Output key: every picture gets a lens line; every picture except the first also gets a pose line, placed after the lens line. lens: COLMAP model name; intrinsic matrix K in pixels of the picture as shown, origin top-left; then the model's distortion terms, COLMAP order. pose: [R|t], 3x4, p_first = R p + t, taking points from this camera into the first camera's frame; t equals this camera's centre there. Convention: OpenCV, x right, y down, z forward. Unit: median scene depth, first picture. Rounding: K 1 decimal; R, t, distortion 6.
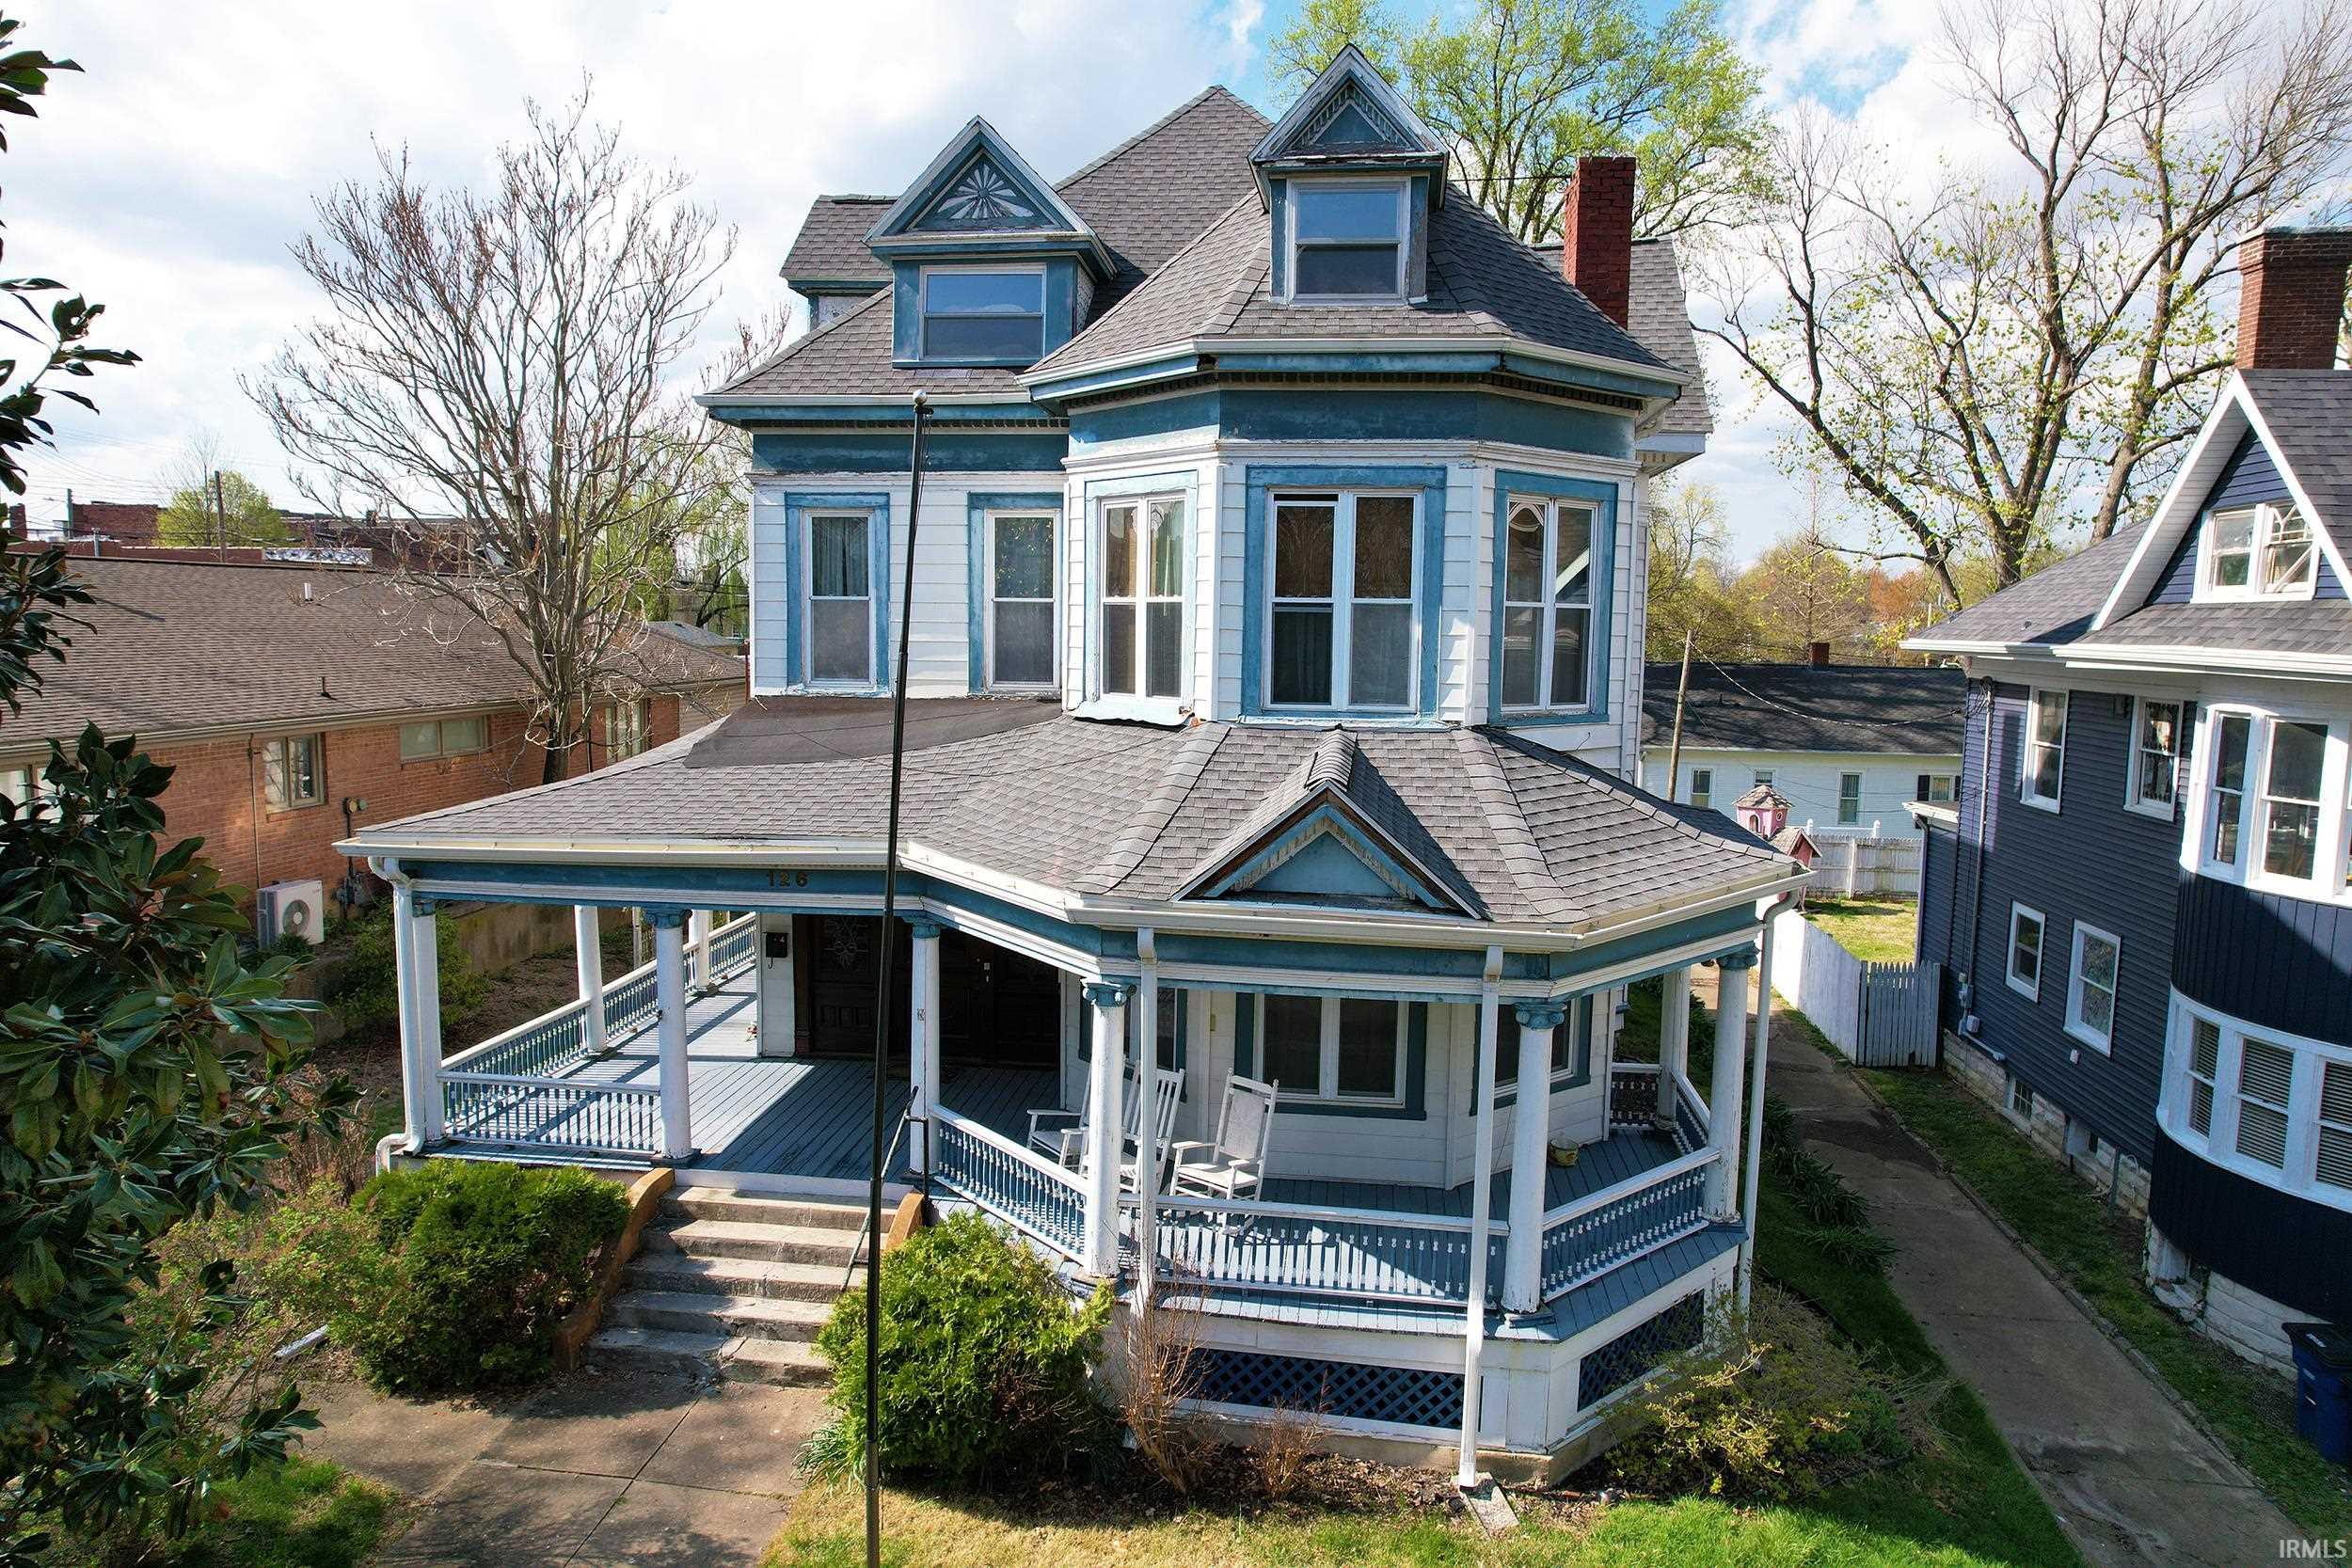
lens RADIAL K [[1486.0, 0, 1177.5], [0, 1486.0, 789.4], [0, 0, 1]] dist [-0.067065, 0.056436]
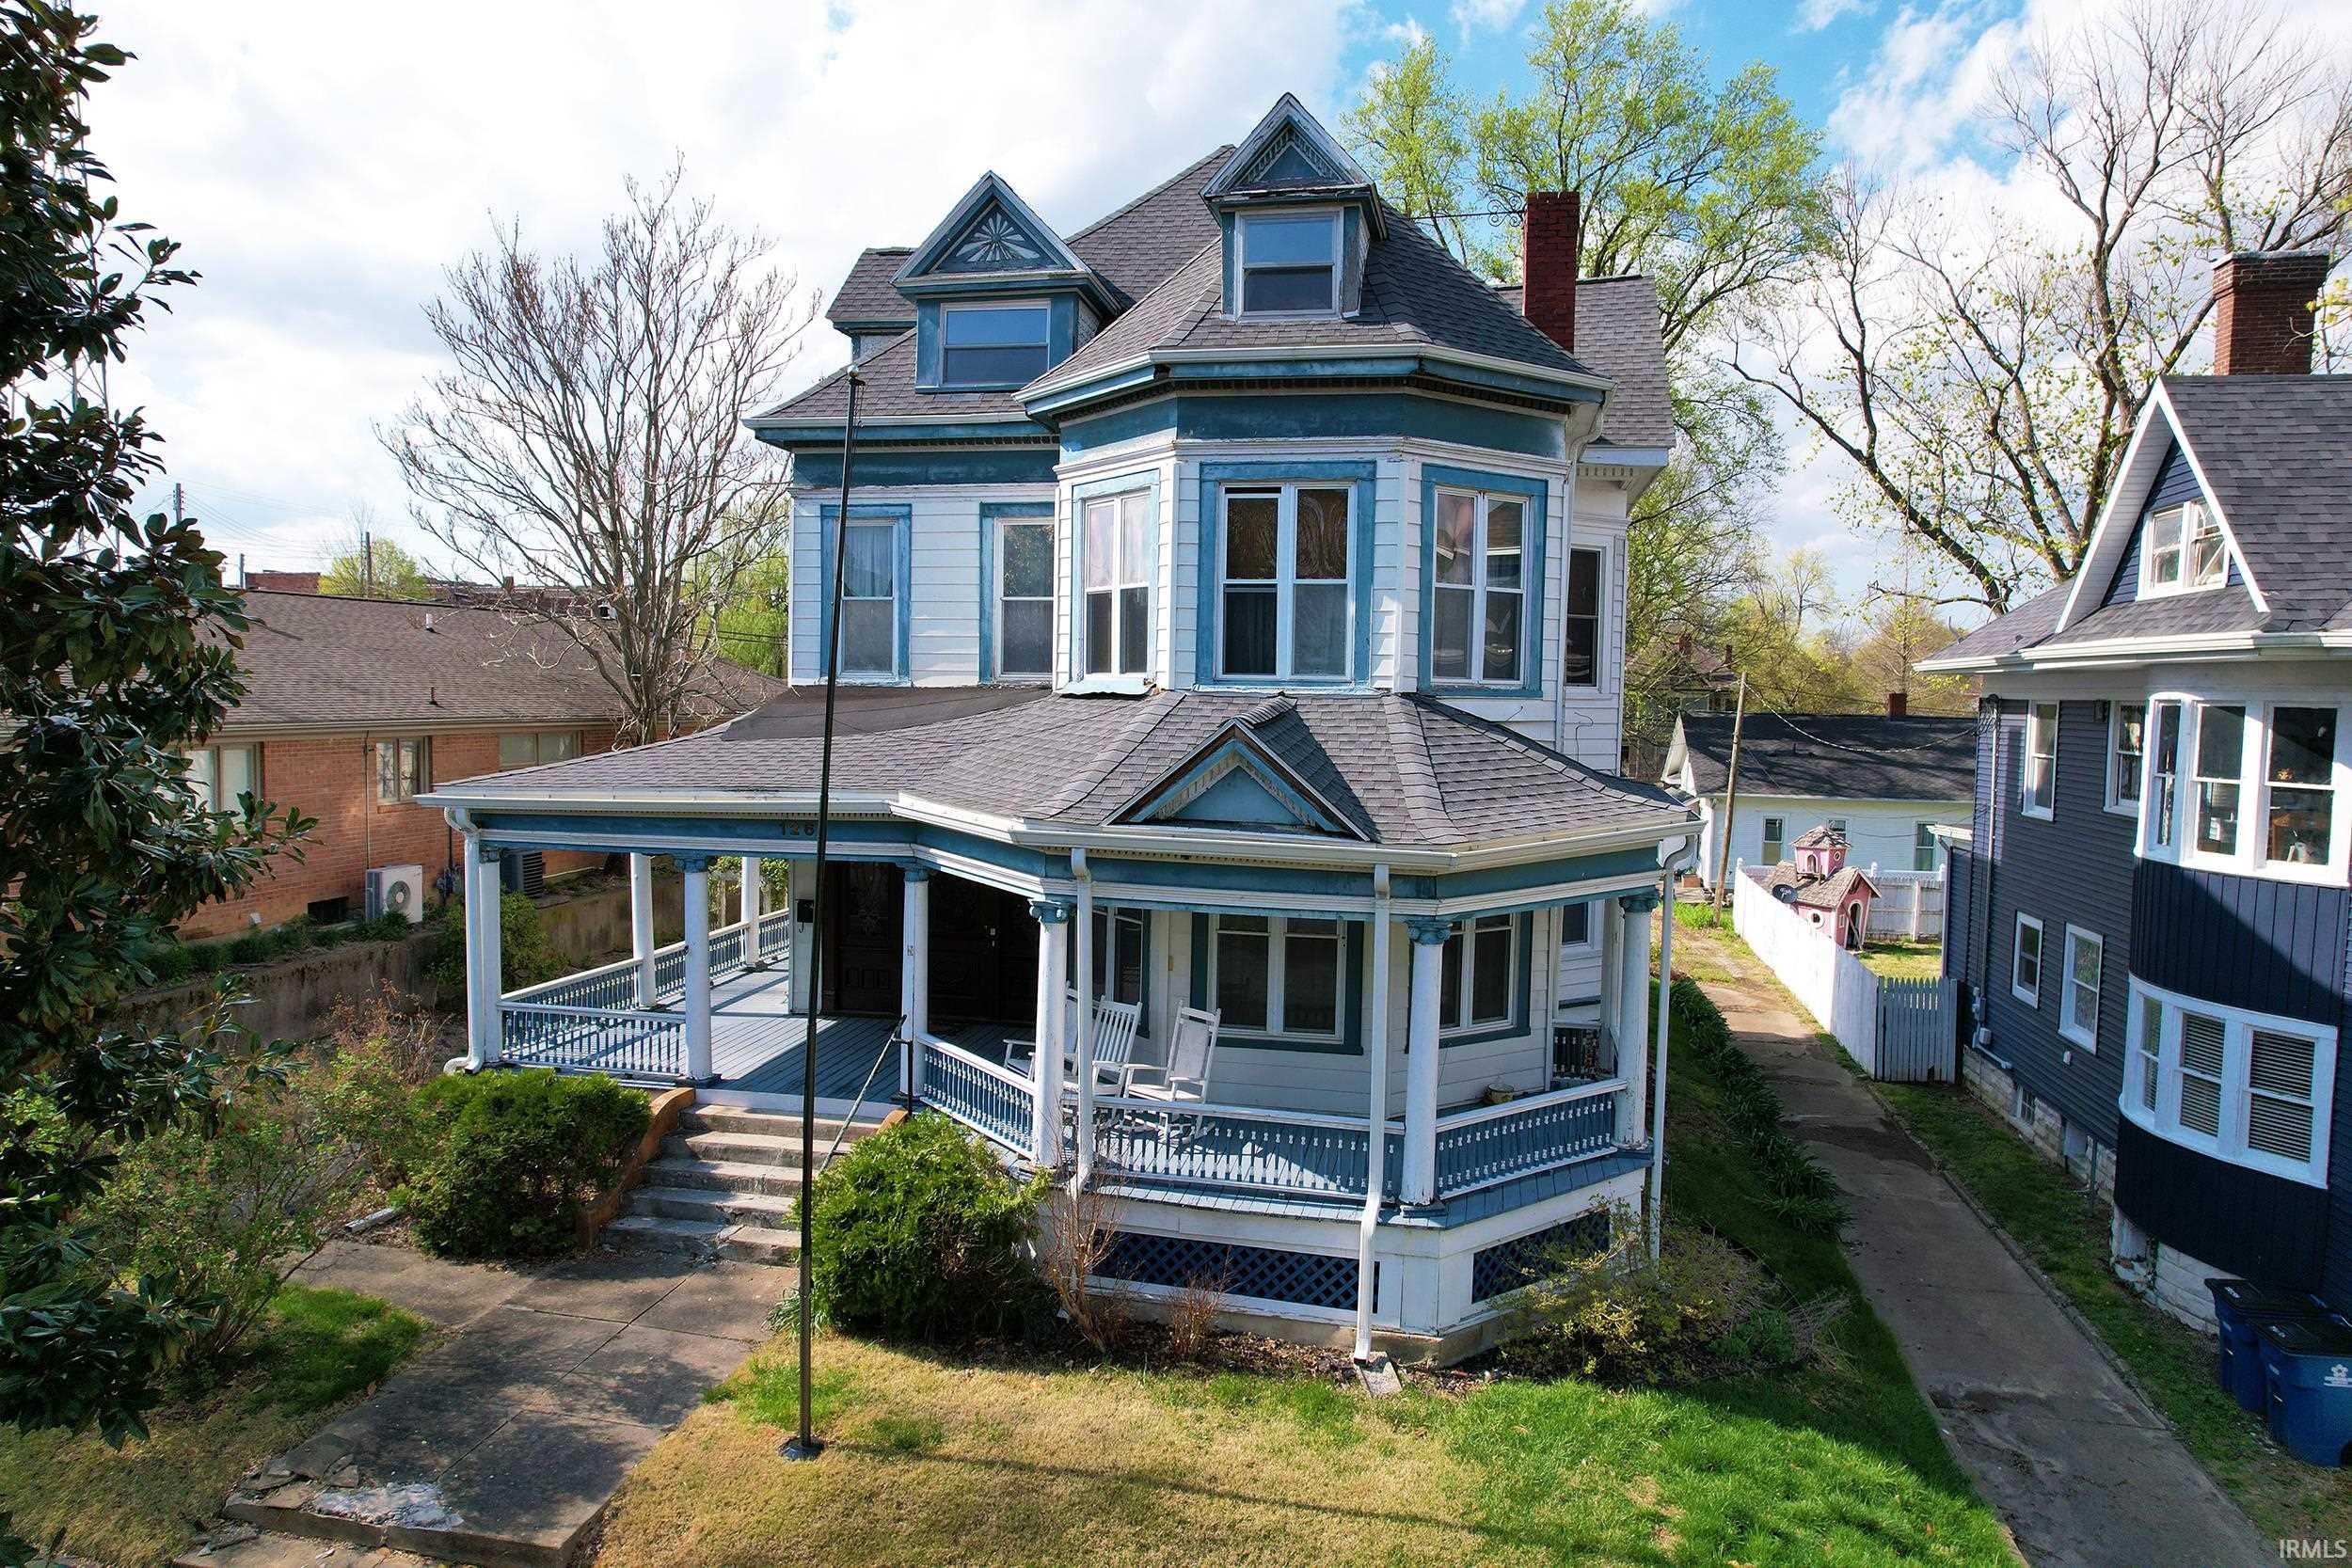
lens RADIAL K [[1486.0, 0, 1179.6], [0, 1486.0, 789.5], [0, 0, 1]] dist [-0.067065, 0.056436]
pose [[0.997070, 0.007376, -0.076139, 0.107946], [-0.011122, 0.998742, -0.048902, 0.077778], [0.075682, 0.049606, 0.995897, -0.102574]]
